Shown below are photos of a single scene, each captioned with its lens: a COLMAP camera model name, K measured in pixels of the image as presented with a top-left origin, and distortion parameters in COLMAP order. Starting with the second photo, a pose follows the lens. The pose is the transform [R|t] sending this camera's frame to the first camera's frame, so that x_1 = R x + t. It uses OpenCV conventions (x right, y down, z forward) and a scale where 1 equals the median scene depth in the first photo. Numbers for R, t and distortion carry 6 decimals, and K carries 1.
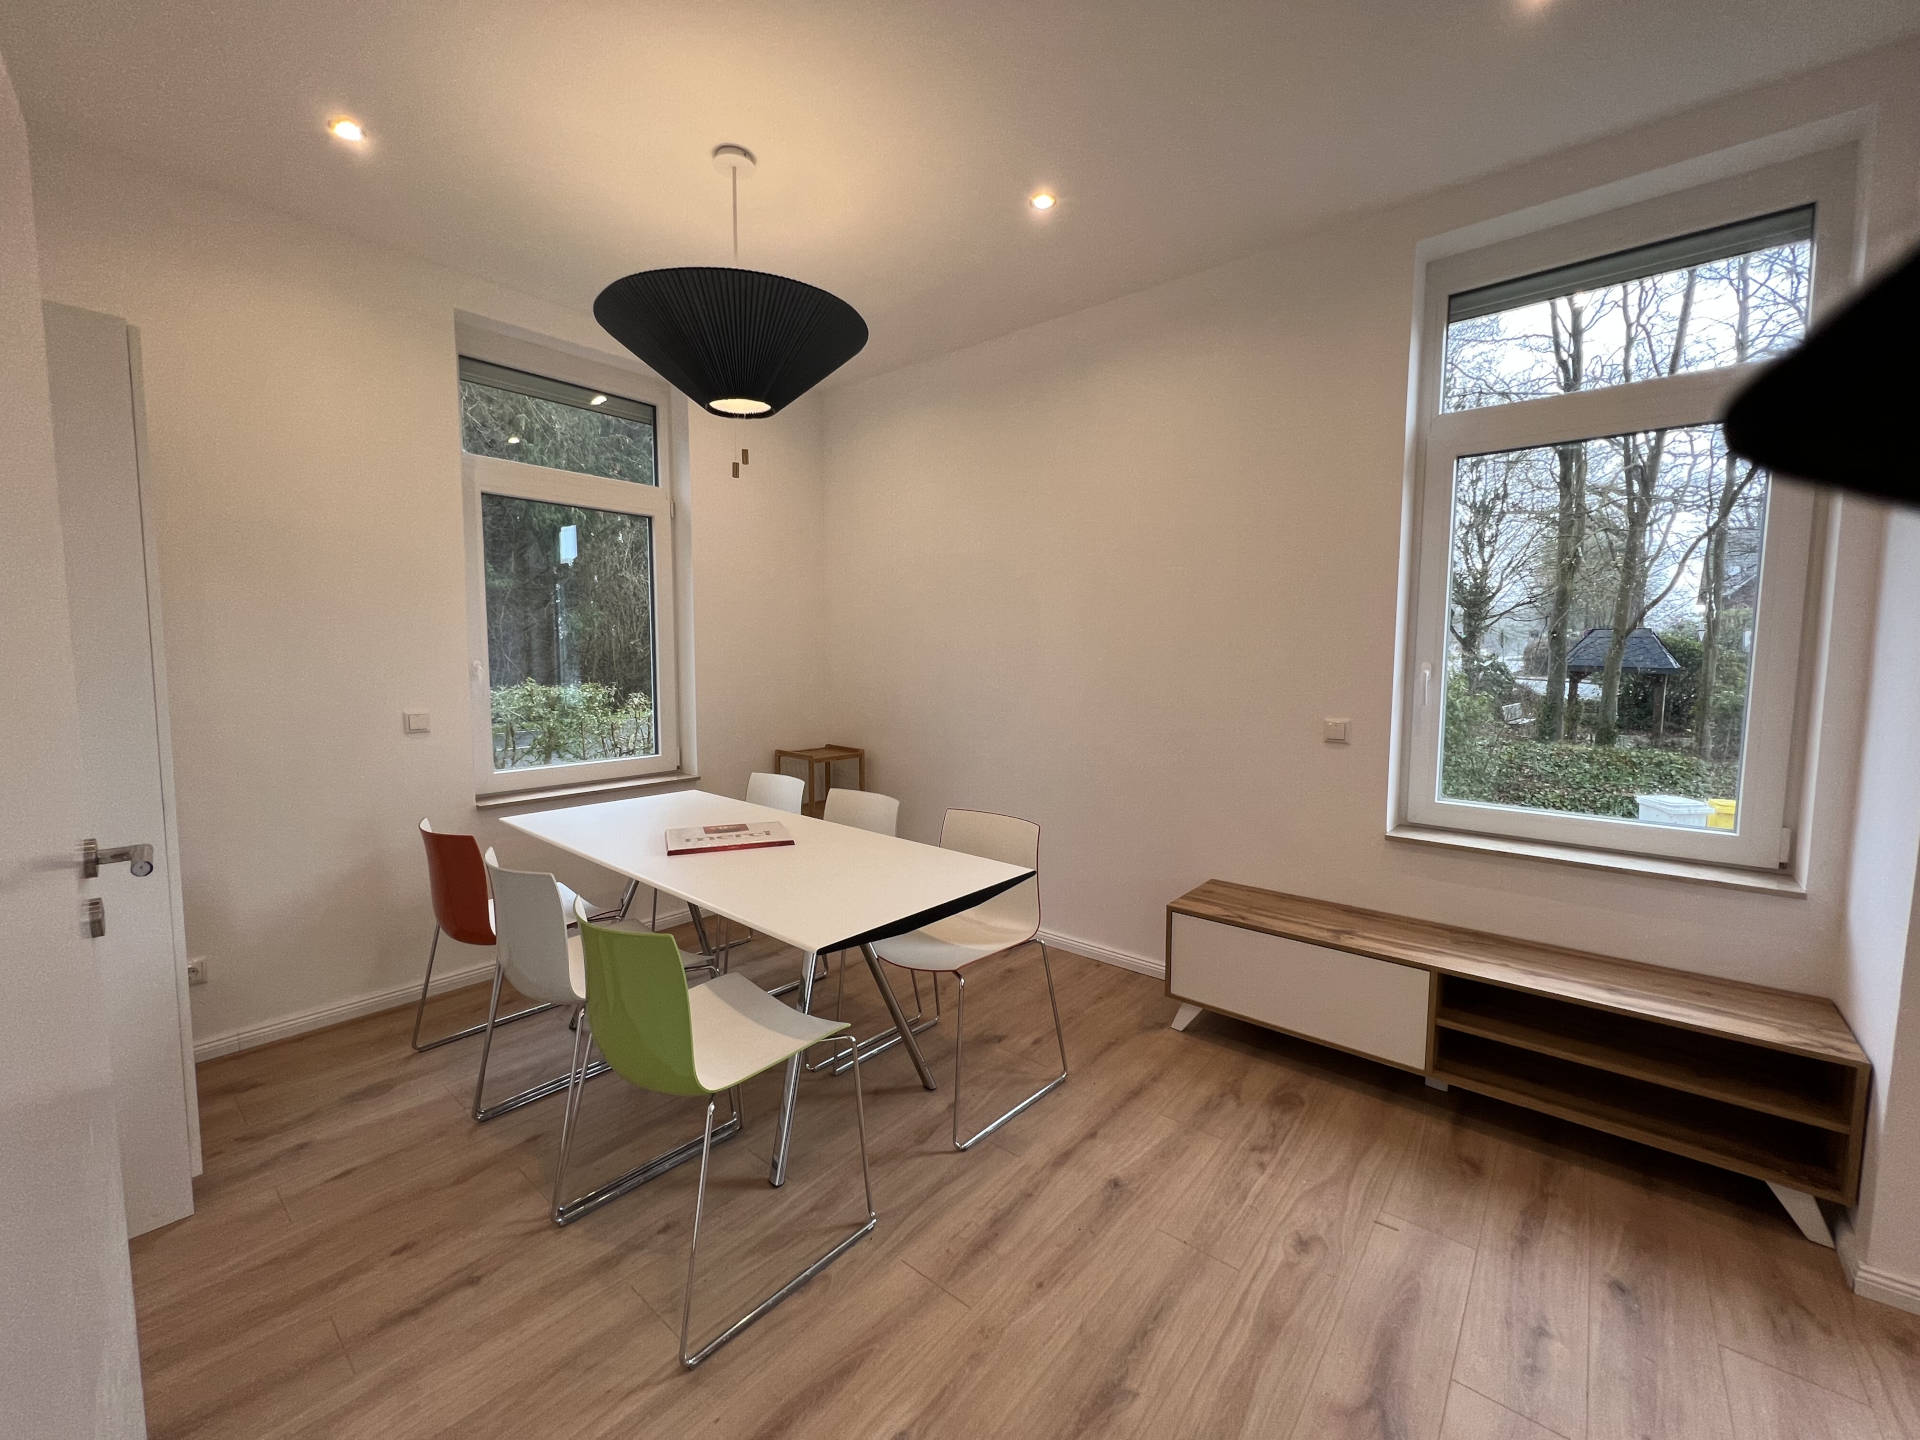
lens RADIAL K [[767.1, 0, 961.1], [0, 767.1, 724.6], [0, 0, 1]] dist [-0.001240, 0.000323]
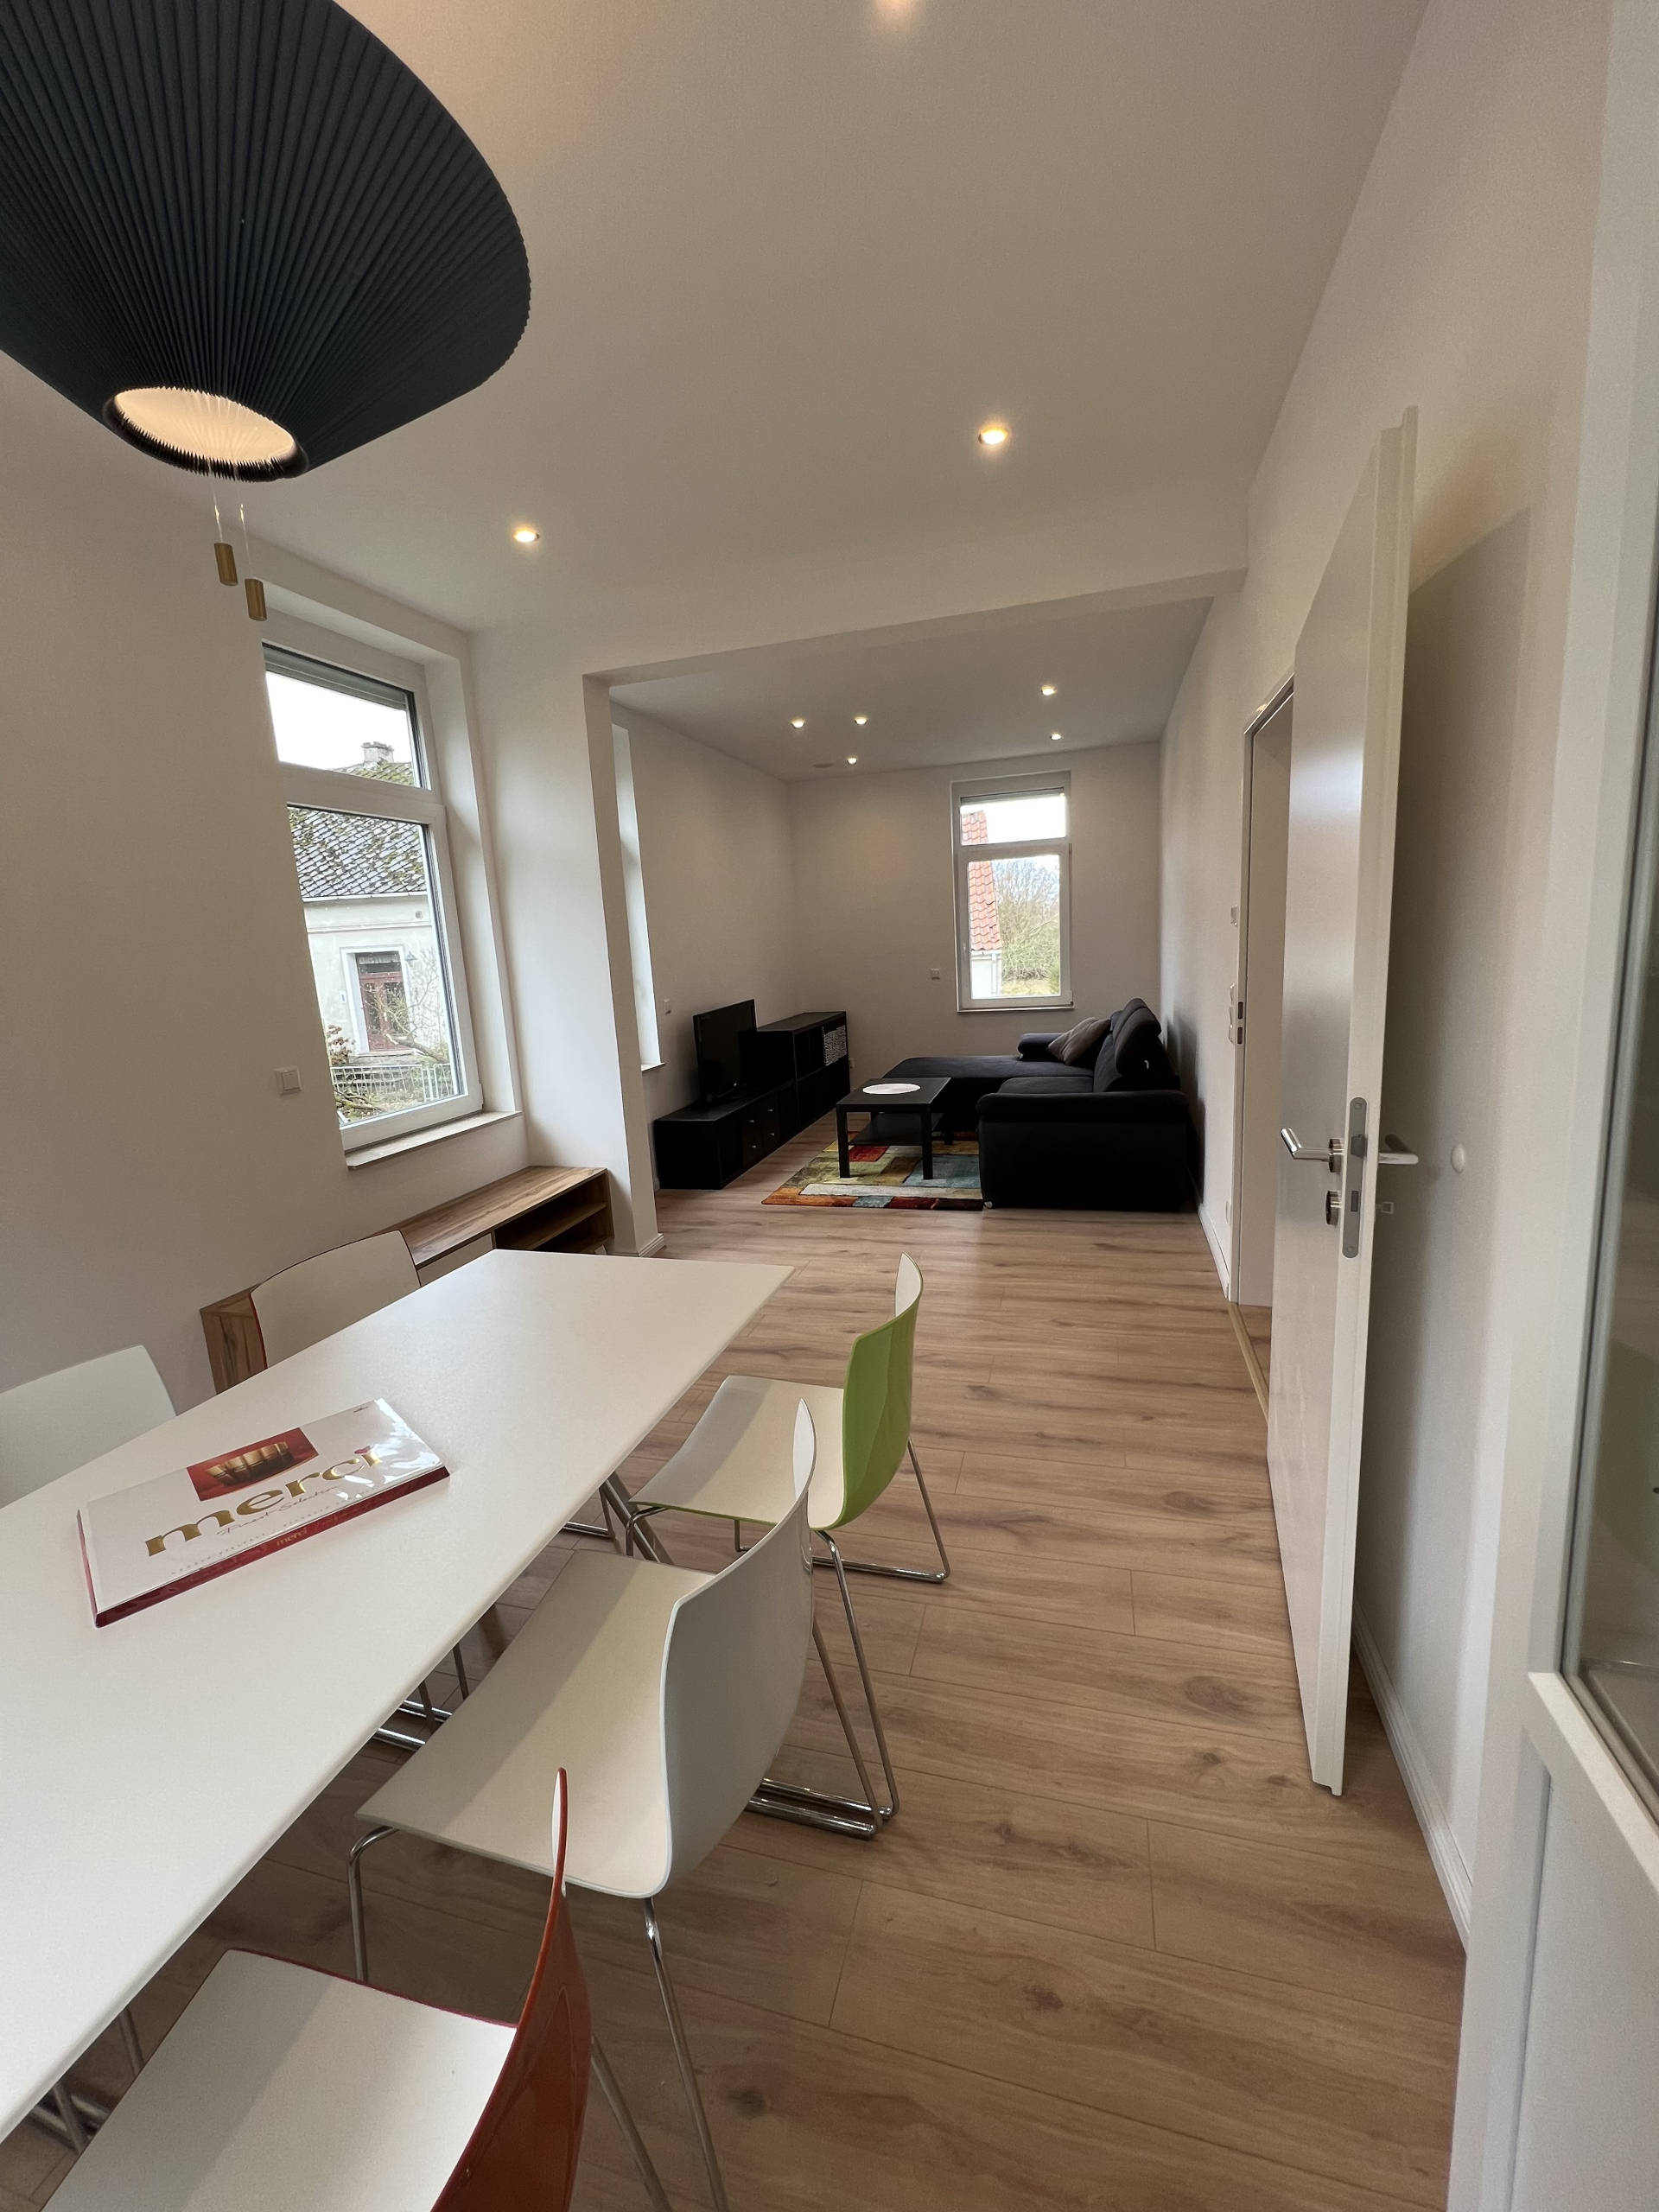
lens RADIAL K [[883.8, 0, 830.9], [0, 883.8, 1101.8], [0, 0, 1]] dist [-0.001240, 0.000323]
pose [[-0.405121, -0.150986, 0.901710, -1.262651], [0.132312, 0.966204, 0.221231, -0.195389], [-0.904638, 0.208932, -0.371452, 1.349189]]
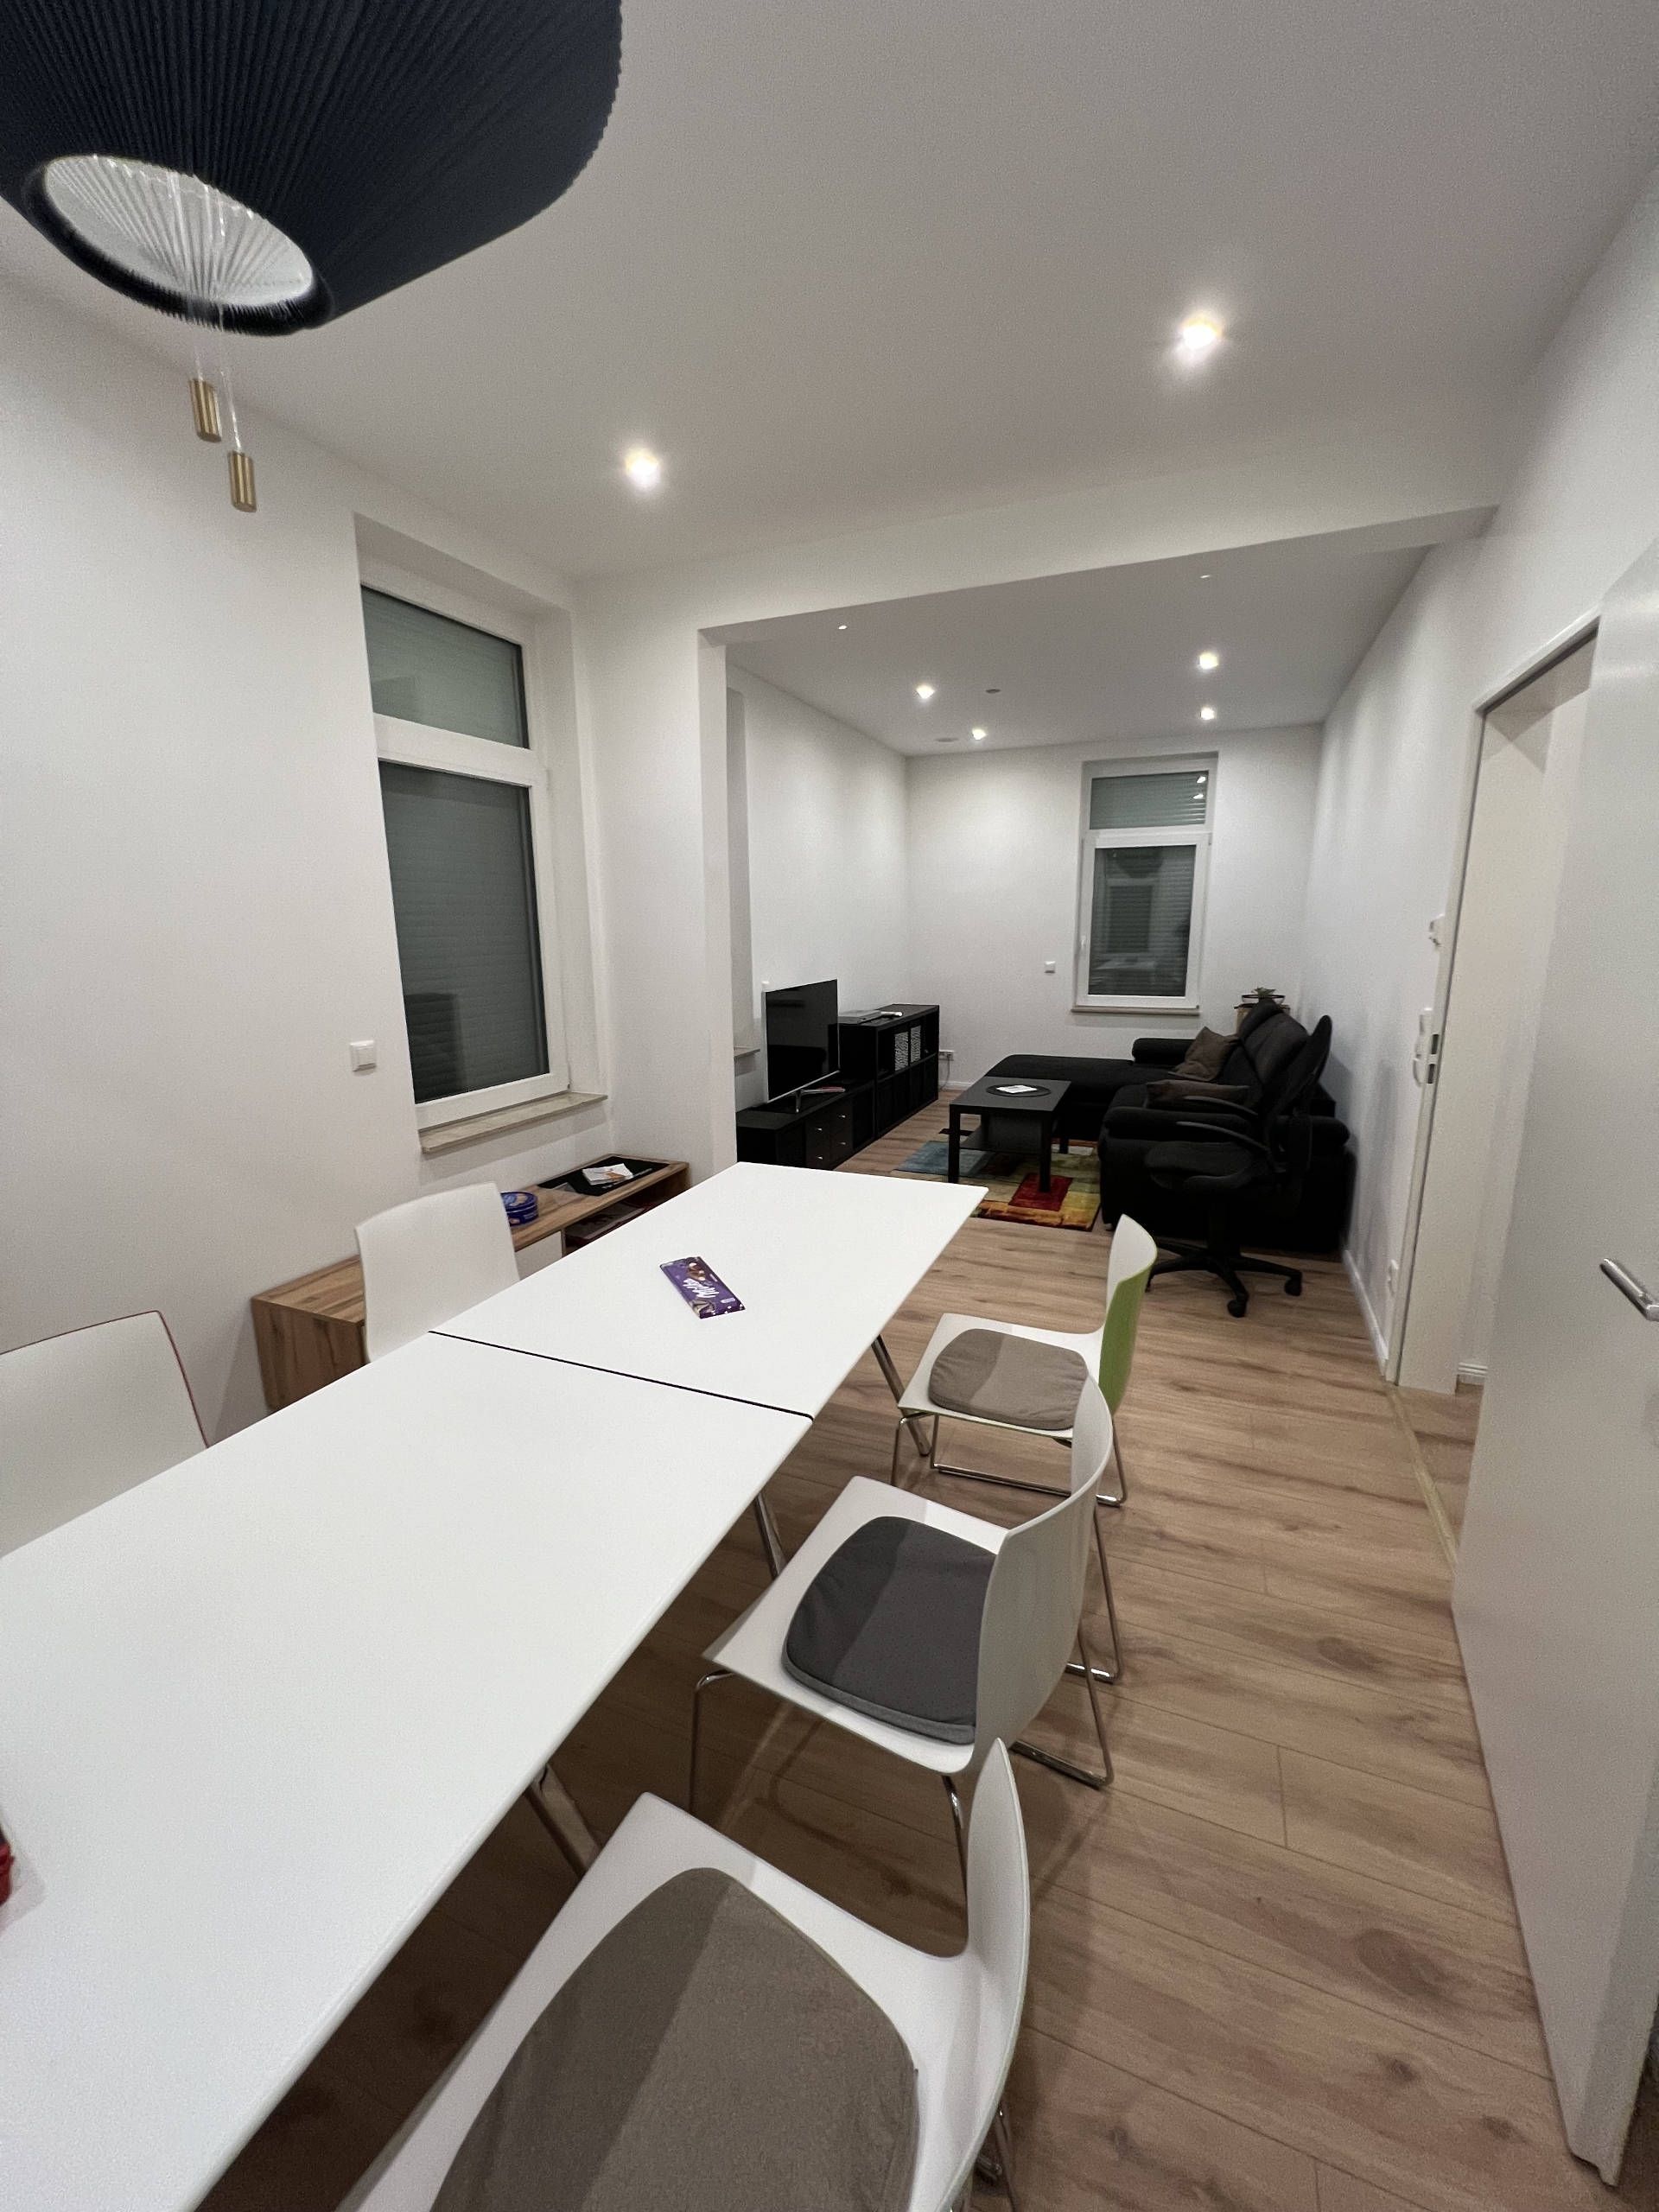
lens RADIAL K [[886.2, 0, 829.6], [0, 886.2, 1096.9], [0, 0, 1]] dist [0.002178, -0.000309]
pose [[-0.297465, -0.193270, 0.934966, -1.054458], [0.088953, 0.969426, 0.228694, -0.220300], [-0.950580, 0.151196, -0.271178, 1.287941]]
